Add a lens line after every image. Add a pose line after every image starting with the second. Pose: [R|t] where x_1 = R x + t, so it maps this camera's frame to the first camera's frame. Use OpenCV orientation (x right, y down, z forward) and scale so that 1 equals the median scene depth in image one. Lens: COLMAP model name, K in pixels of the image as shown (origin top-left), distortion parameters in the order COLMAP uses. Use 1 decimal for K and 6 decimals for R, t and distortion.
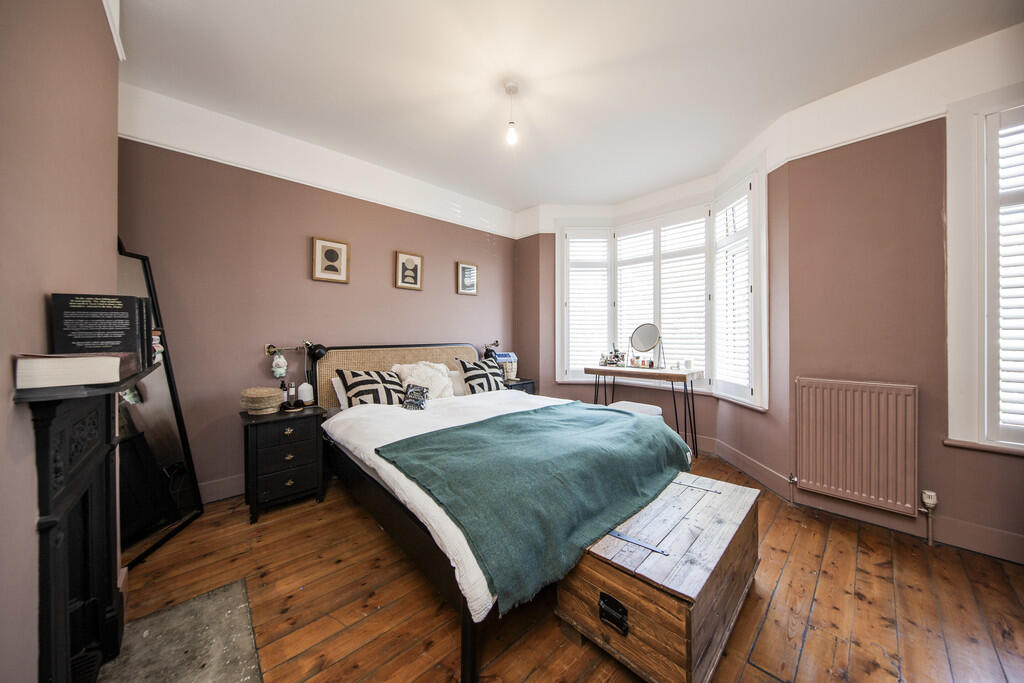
lens RADIAL K [[340.9, 0, 513.9], [0, 340.9, 334.9], [0, 0, 1]] dist [0.003285, 0.000123]
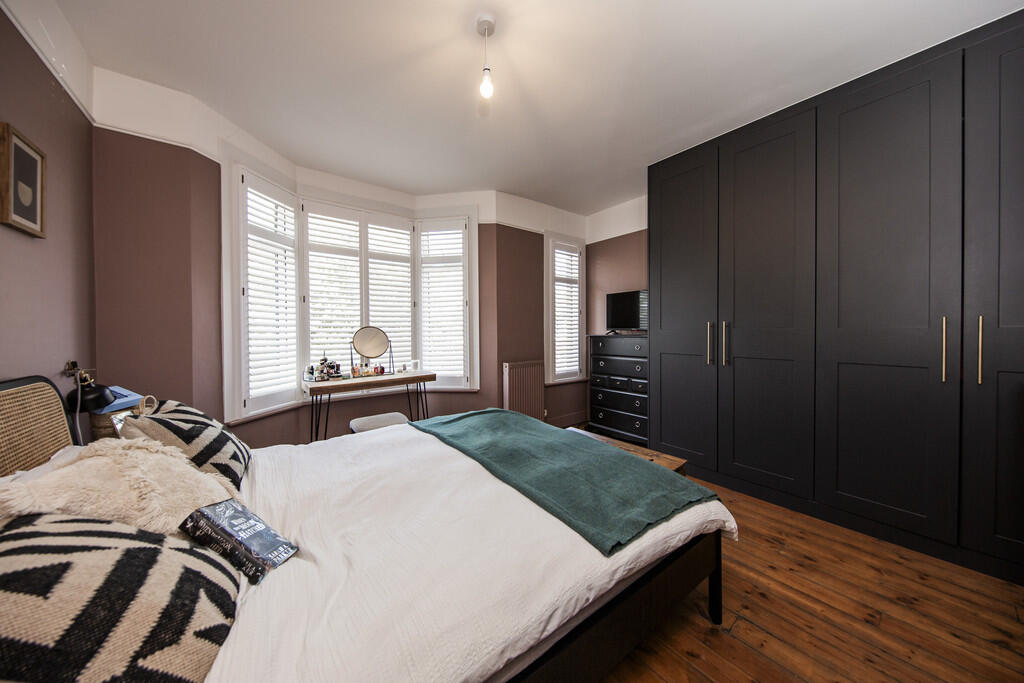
lens RADIAL K [[340.9, 0, 518.3], [0, 340.9, 335.3], [0, 0, 1]] dist [0.003285, 0.000123]
pose [[0.072705, -0.012972, 0.997269, -0.466981], [0.010599, 0.999869, 0.012233, -0.016338], [-0.997297, 0.009680, 0.072833, 0.524145]]
